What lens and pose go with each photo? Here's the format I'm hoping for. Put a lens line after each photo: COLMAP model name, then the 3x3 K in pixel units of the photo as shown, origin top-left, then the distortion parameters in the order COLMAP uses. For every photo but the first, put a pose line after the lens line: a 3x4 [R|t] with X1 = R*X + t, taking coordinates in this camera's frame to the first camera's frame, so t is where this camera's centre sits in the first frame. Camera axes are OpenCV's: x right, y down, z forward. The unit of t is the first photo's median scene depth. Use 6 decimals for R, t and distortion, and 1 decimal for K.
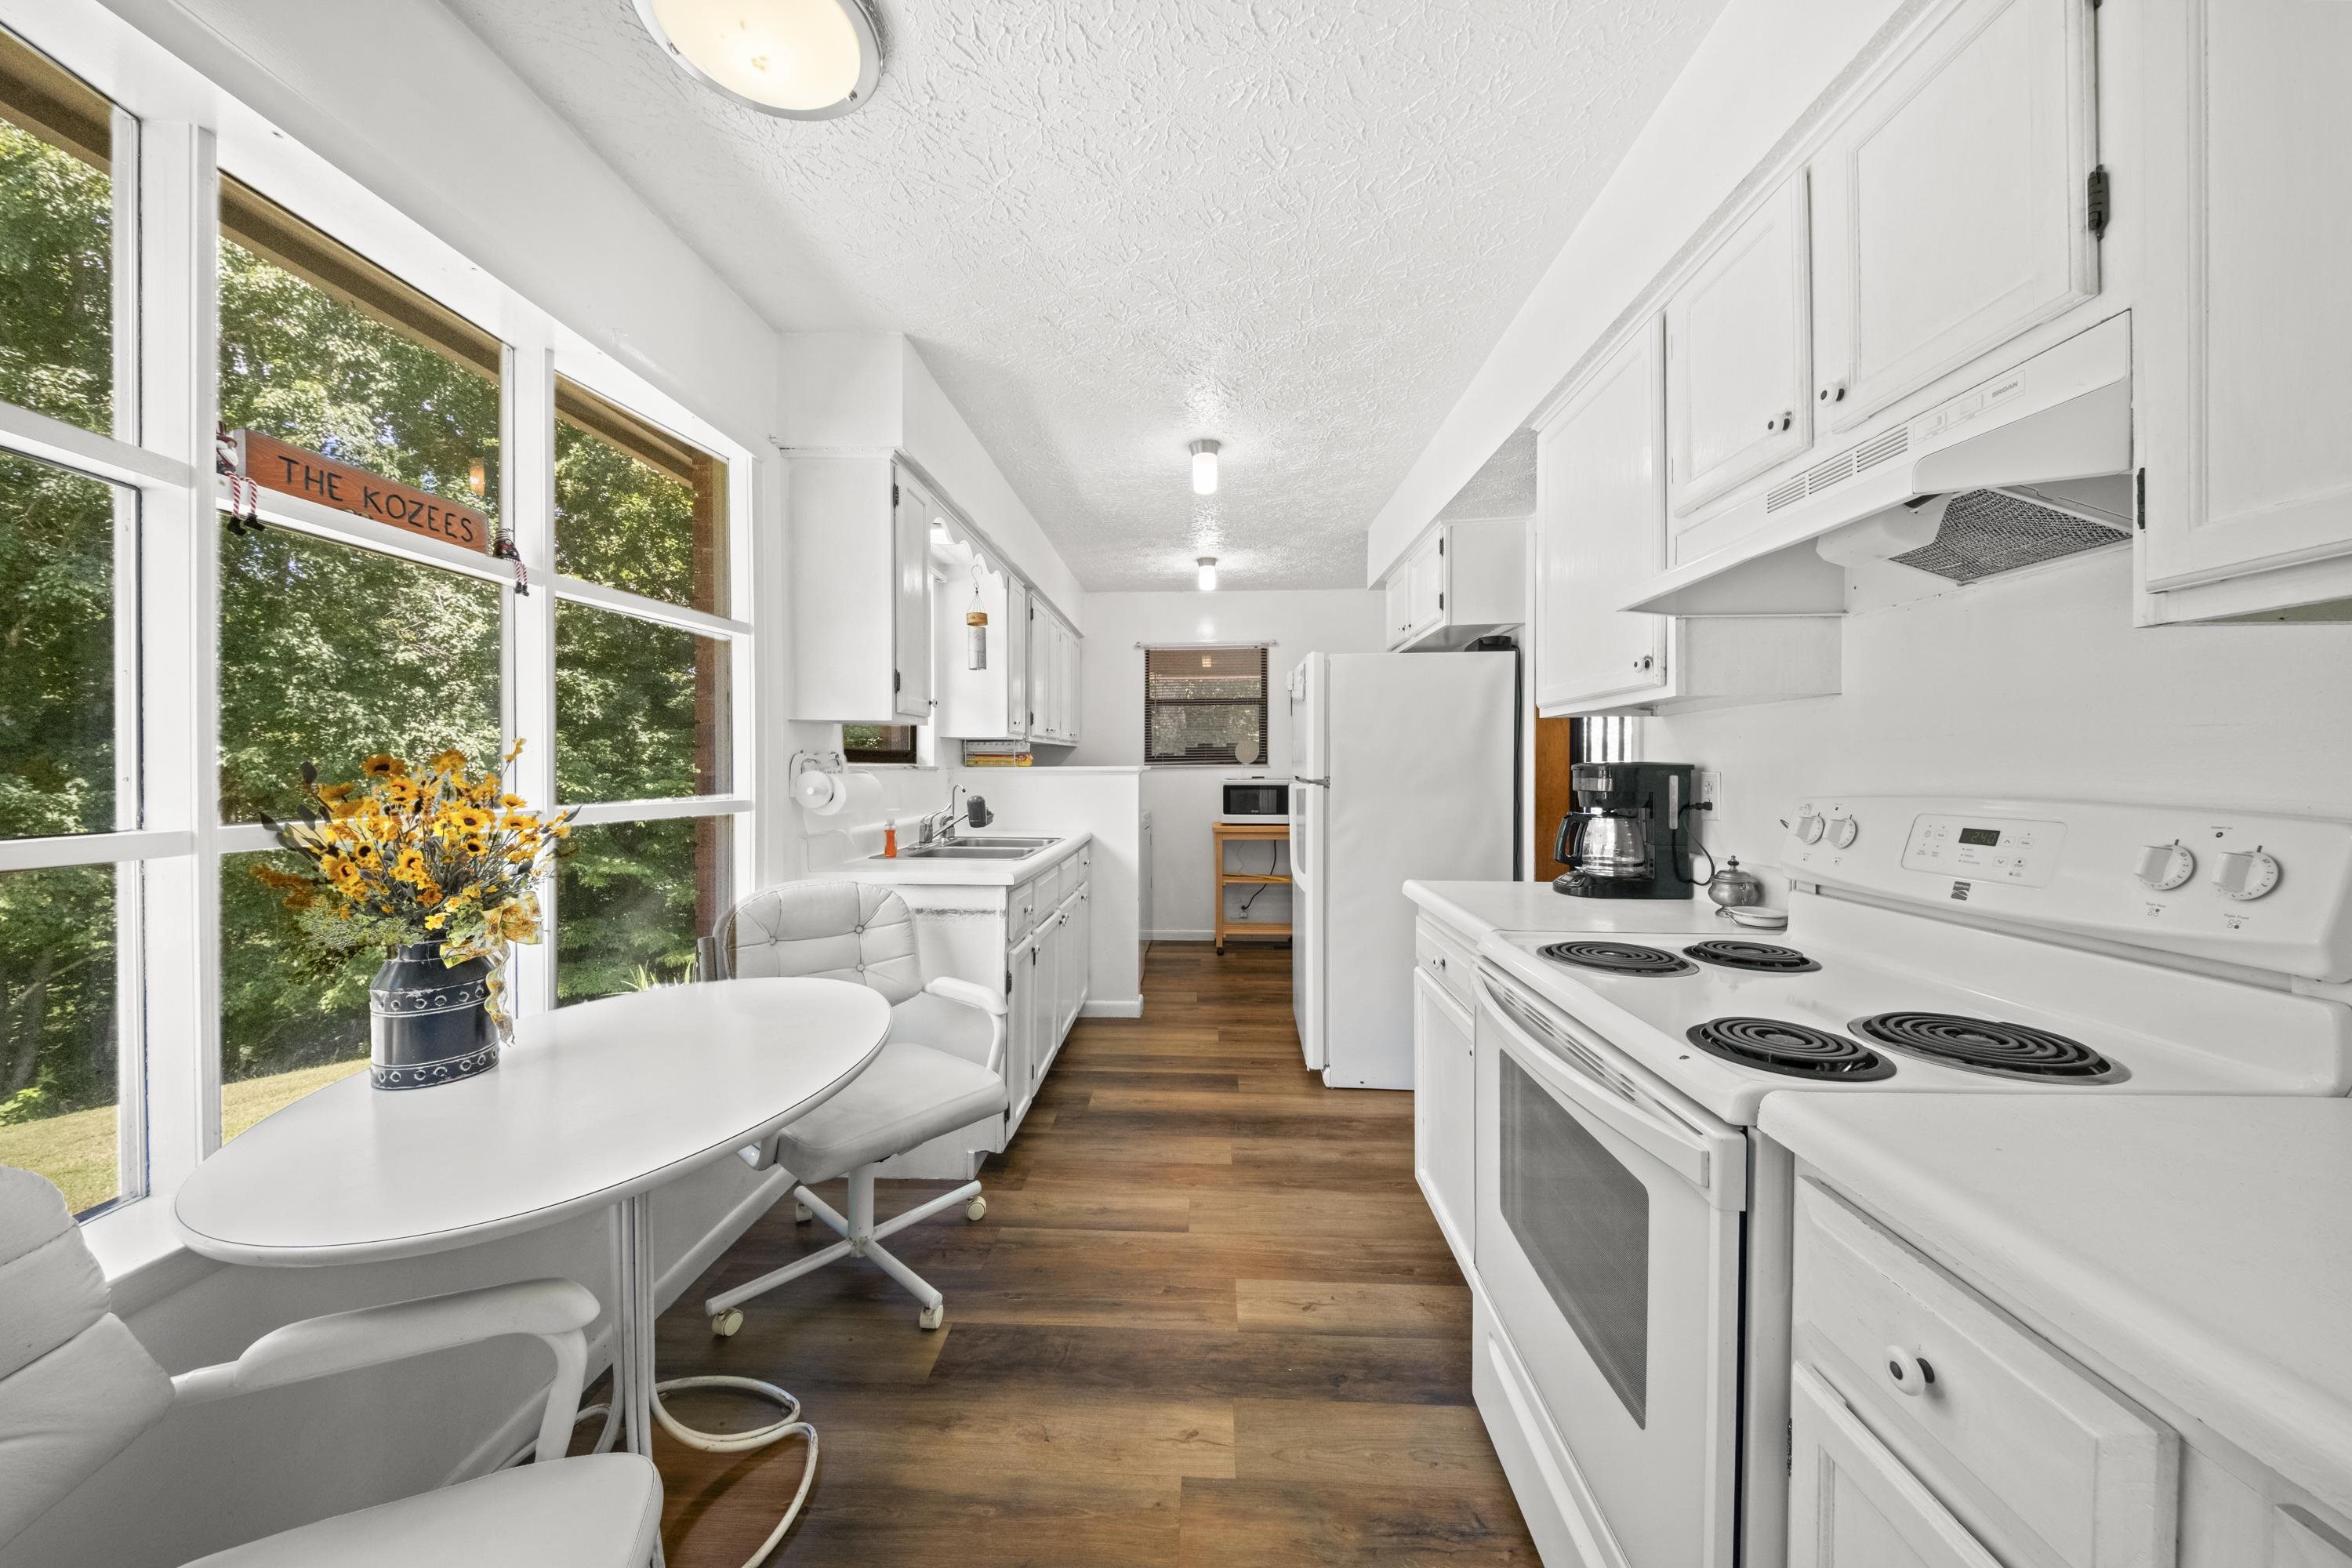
lens RADIAL K [[813.9, 0, 1172.6], [0, 813.9, 773.6], [0, 0, 1]] dist [0.000285, -0.003001]
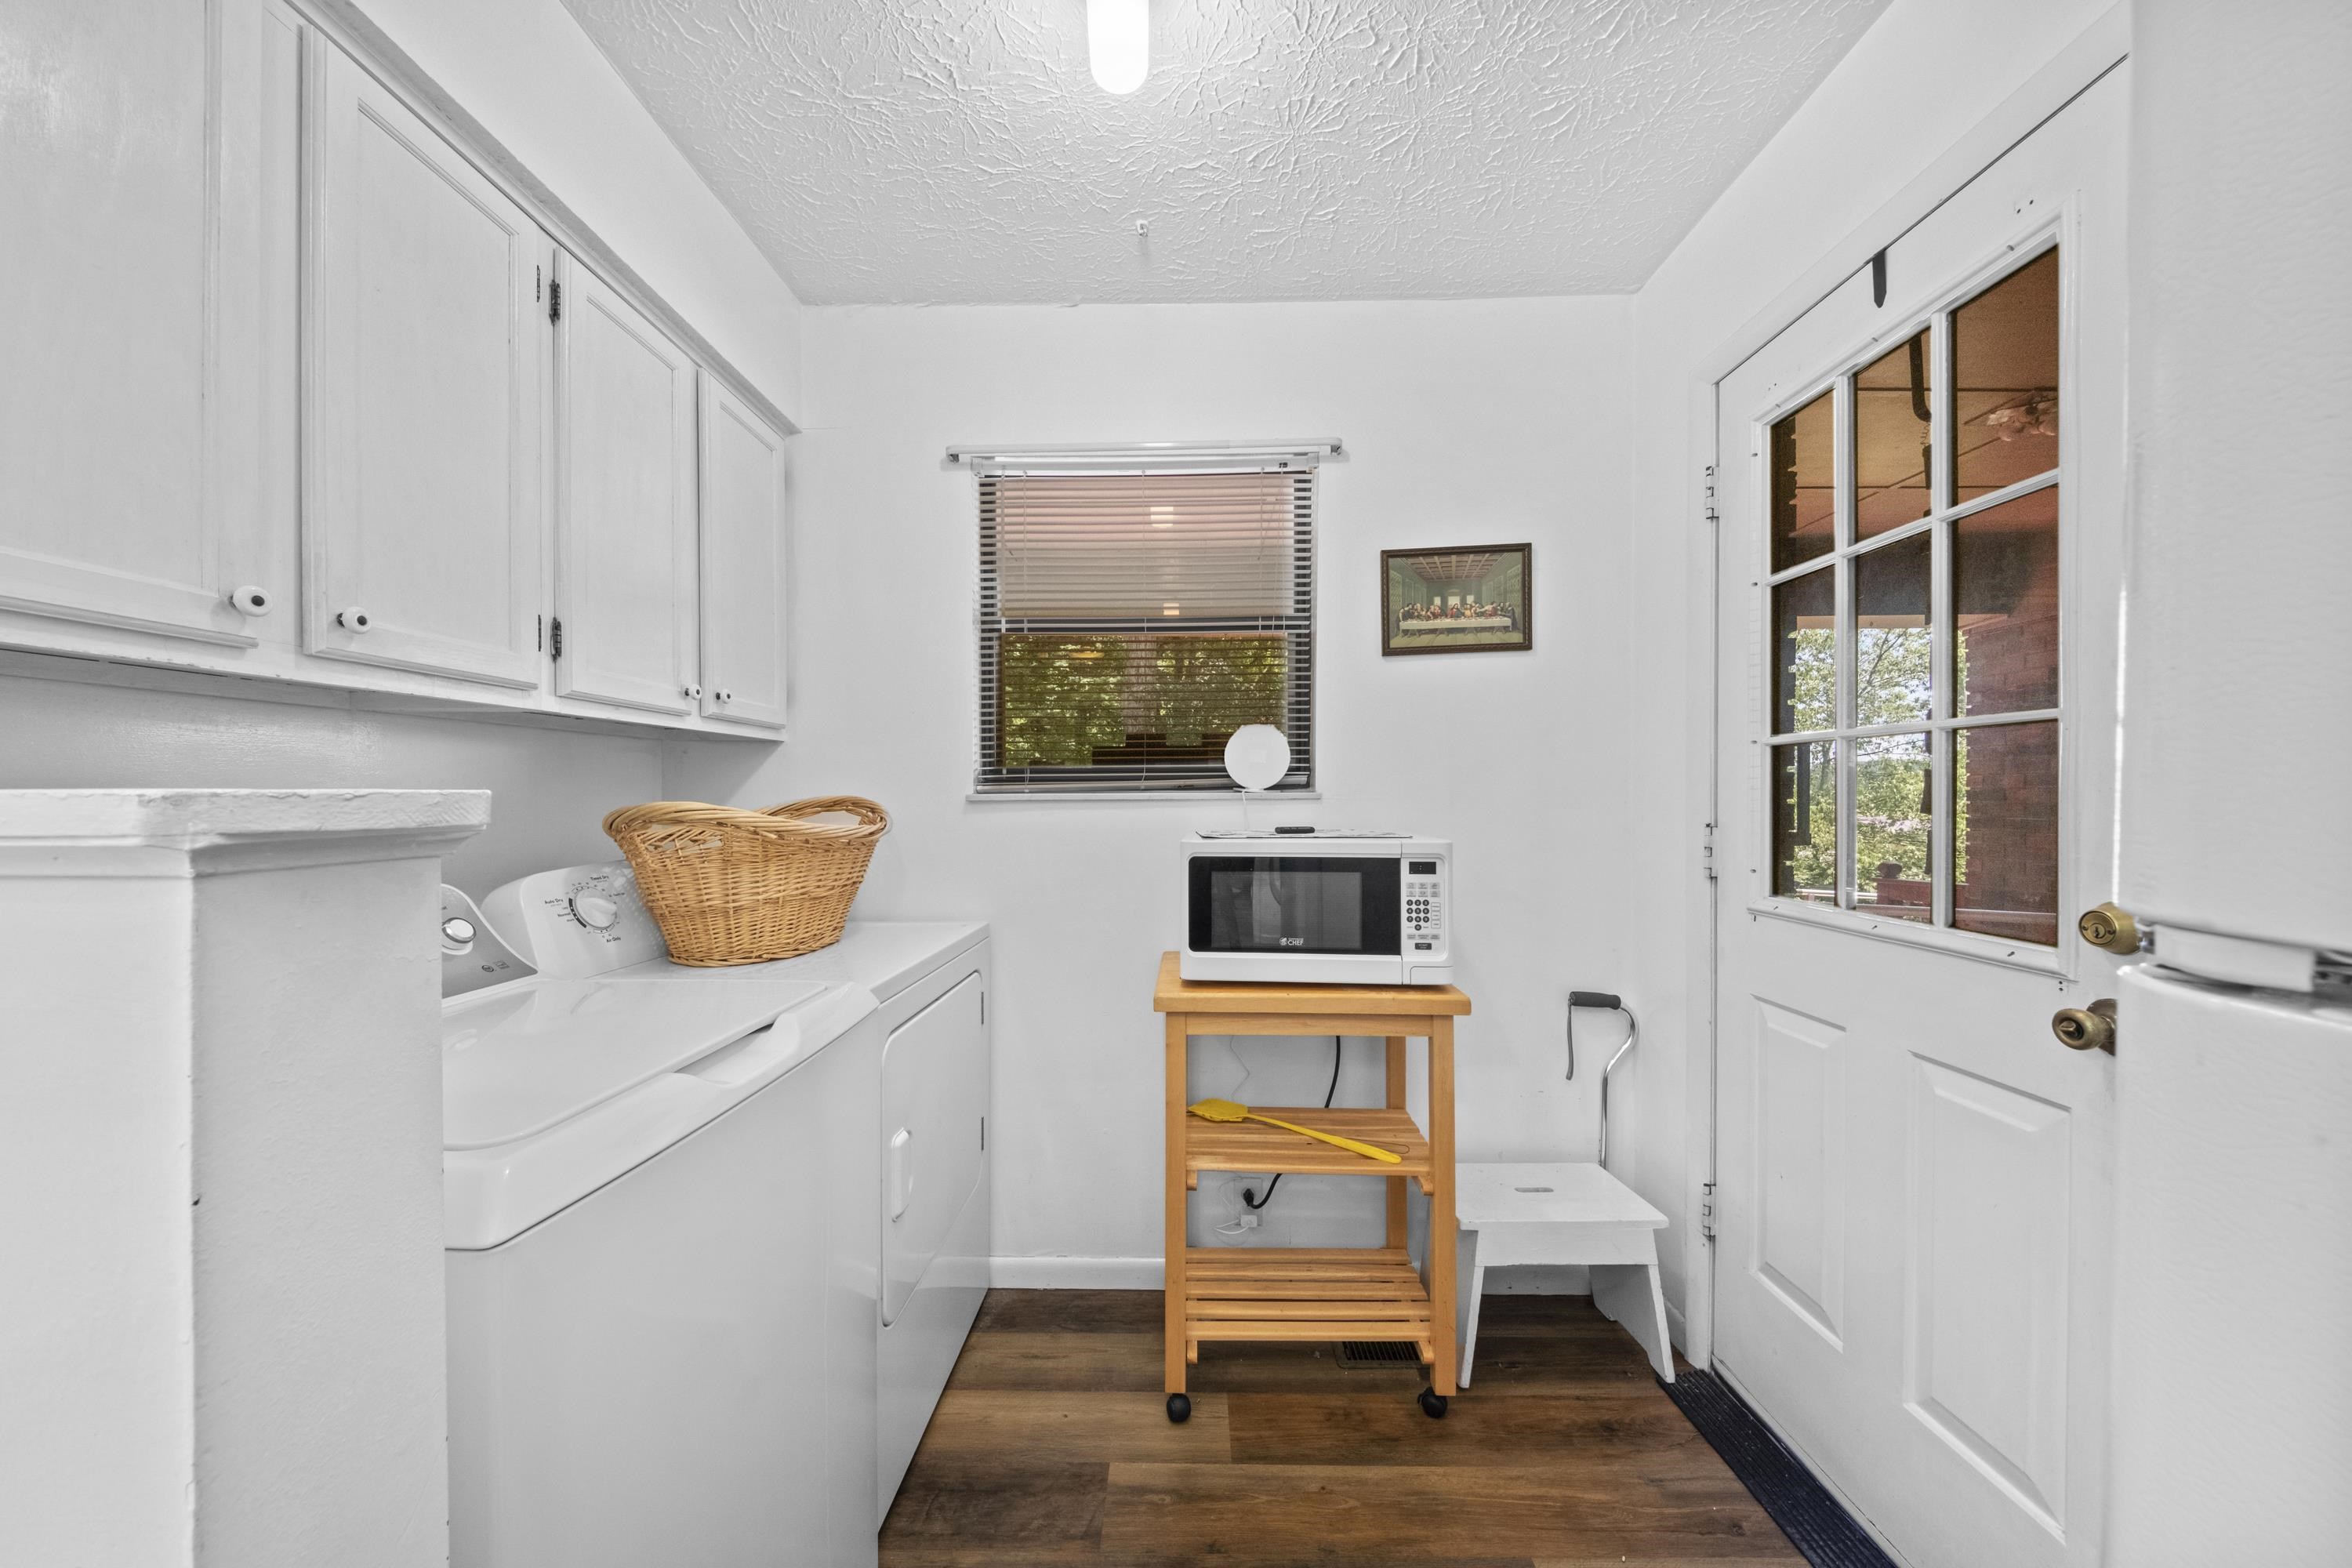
lens RADIAL K [[813.9, 0, 1171.7], [0, 813.9, 794.1], [0, 0, 1]] dist [0.000285, -0.003001]
pose [[0.999852, 0.002160, 0.017069, 0.047222], [-0.001867, 0.999851, -0.017187, -0.004100], [-0.017104, 0.017152, 0.999707, 0.646562]]
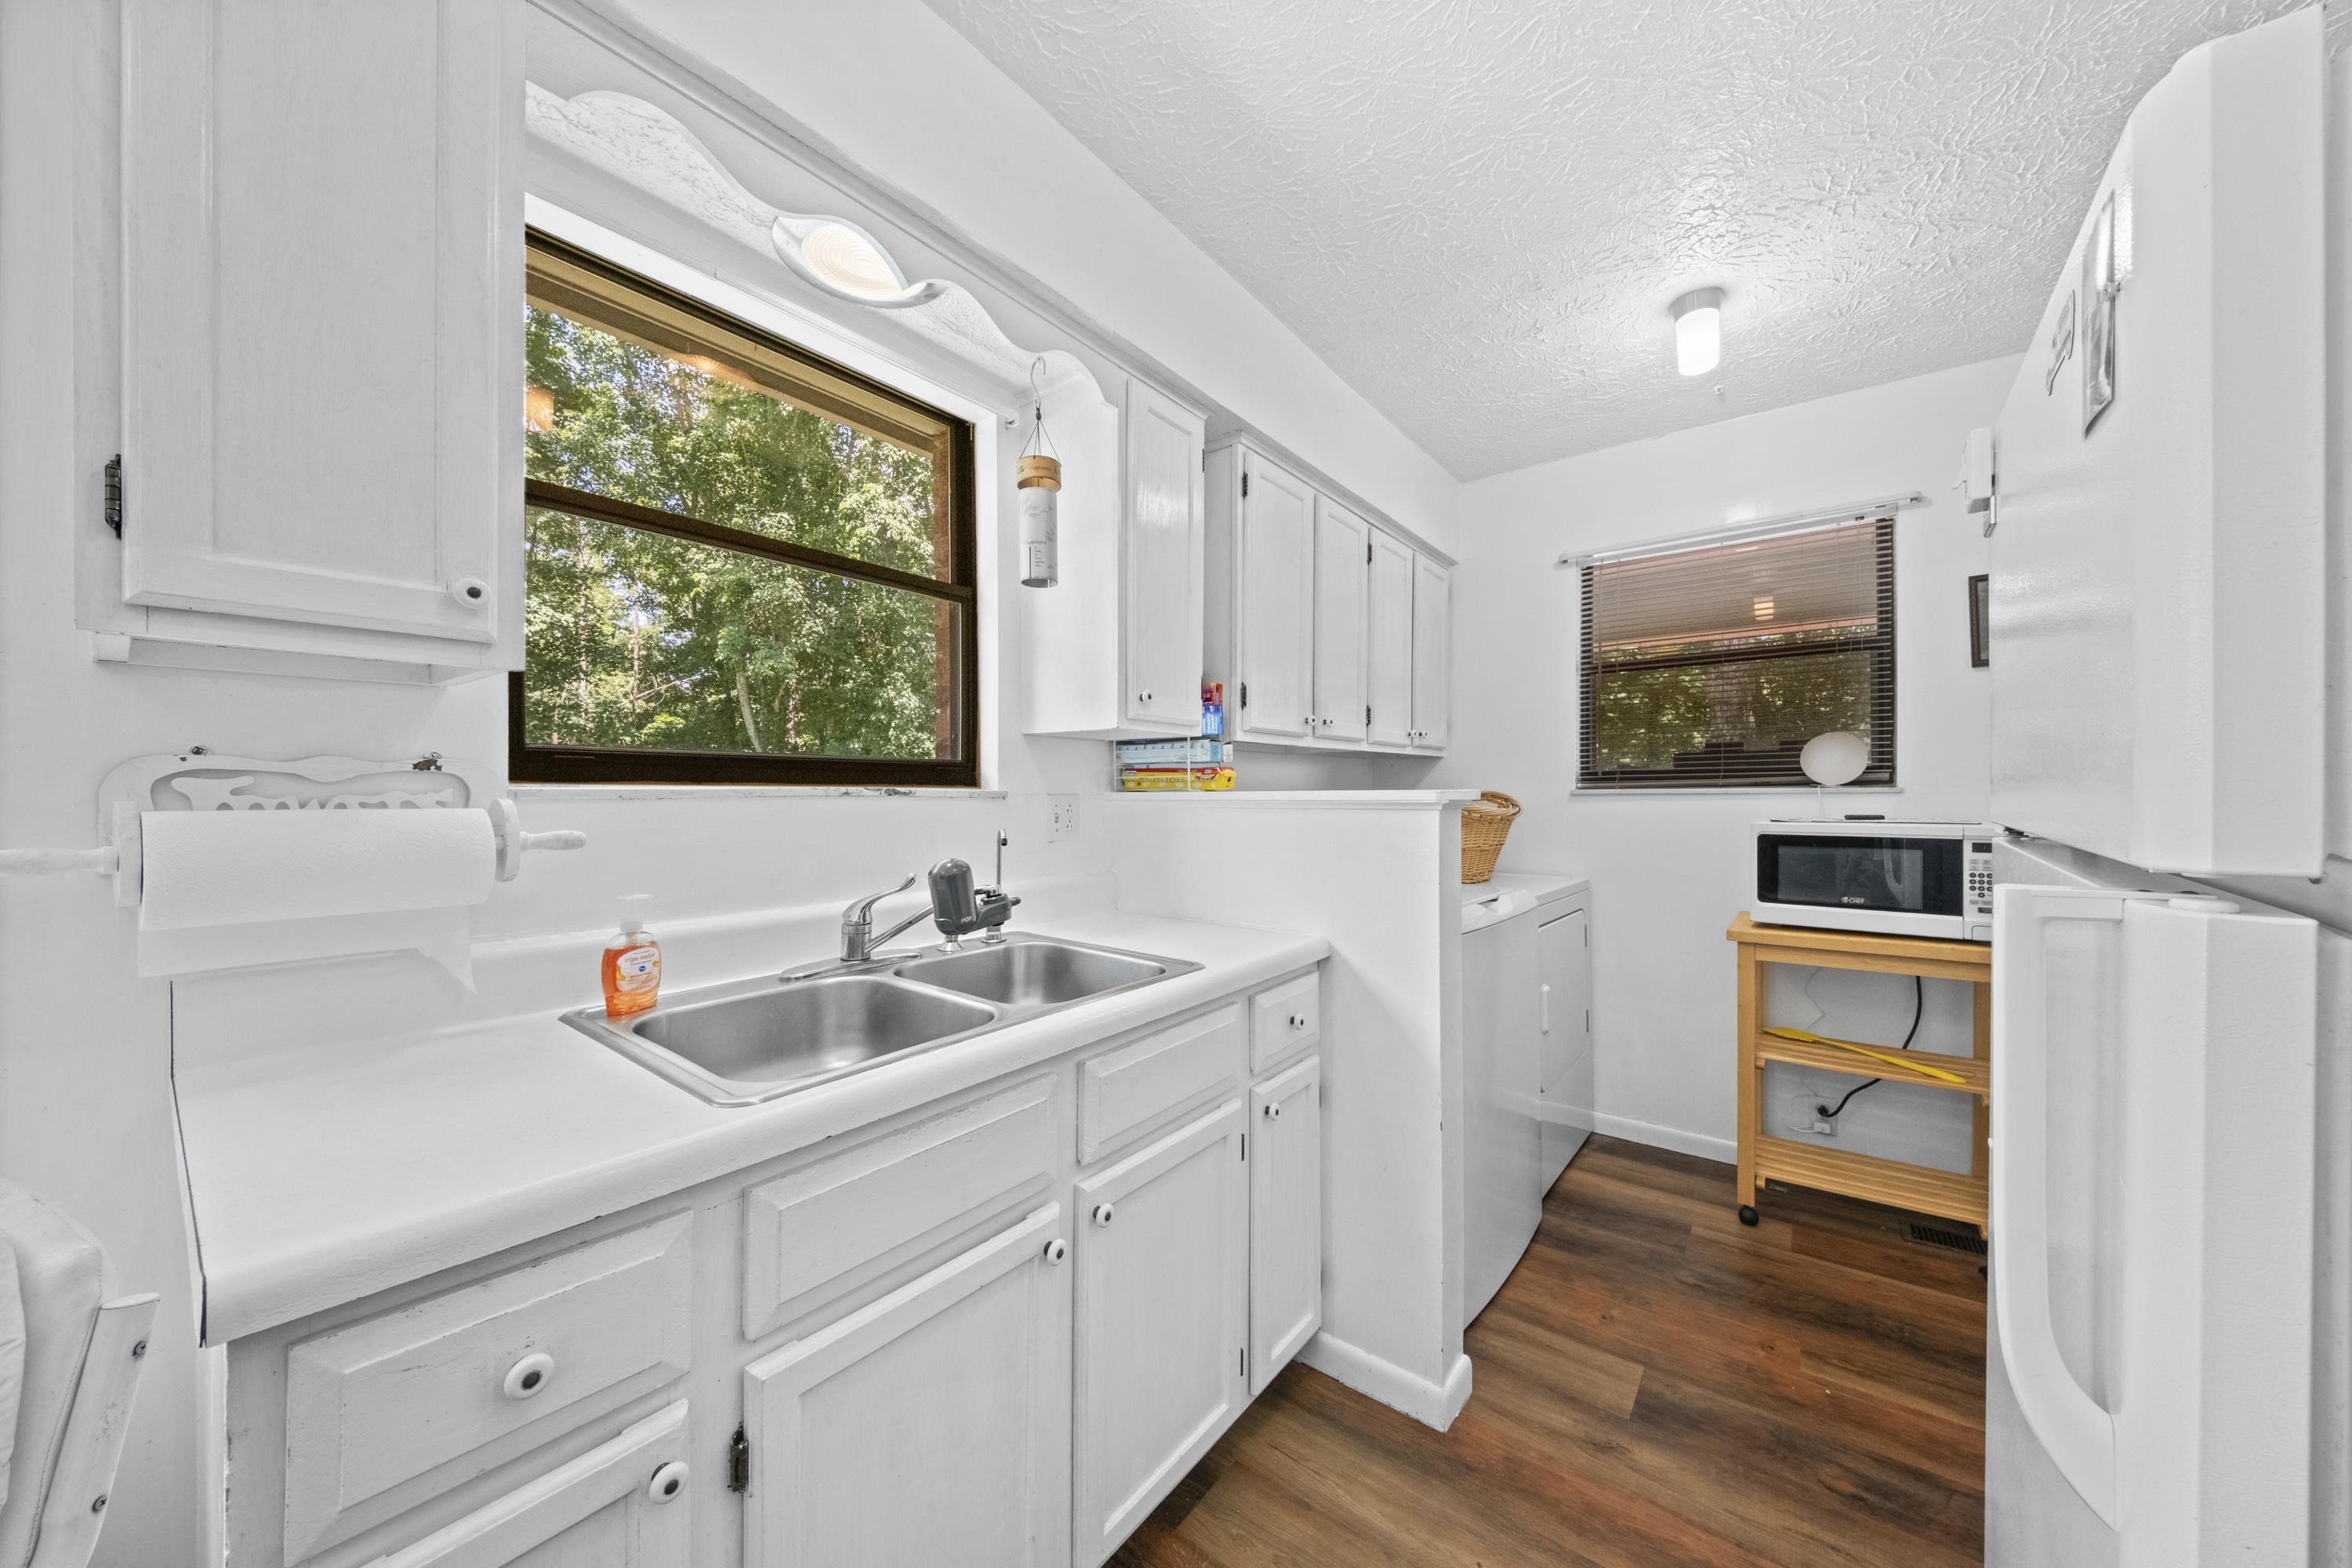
lens RADIAL K [[813.9, 0, 1157.8], [0, 813.9, 791.4], [0, 0, 1]] dist [0.000285, -0.003001]
pose [[0.804226, 0.000135, -0.594324, 0.058714], [-0.005489, 0.999959, -0.007201, -0.003740], [0.594299, 0.009053, 0.804193, 0.428916]]
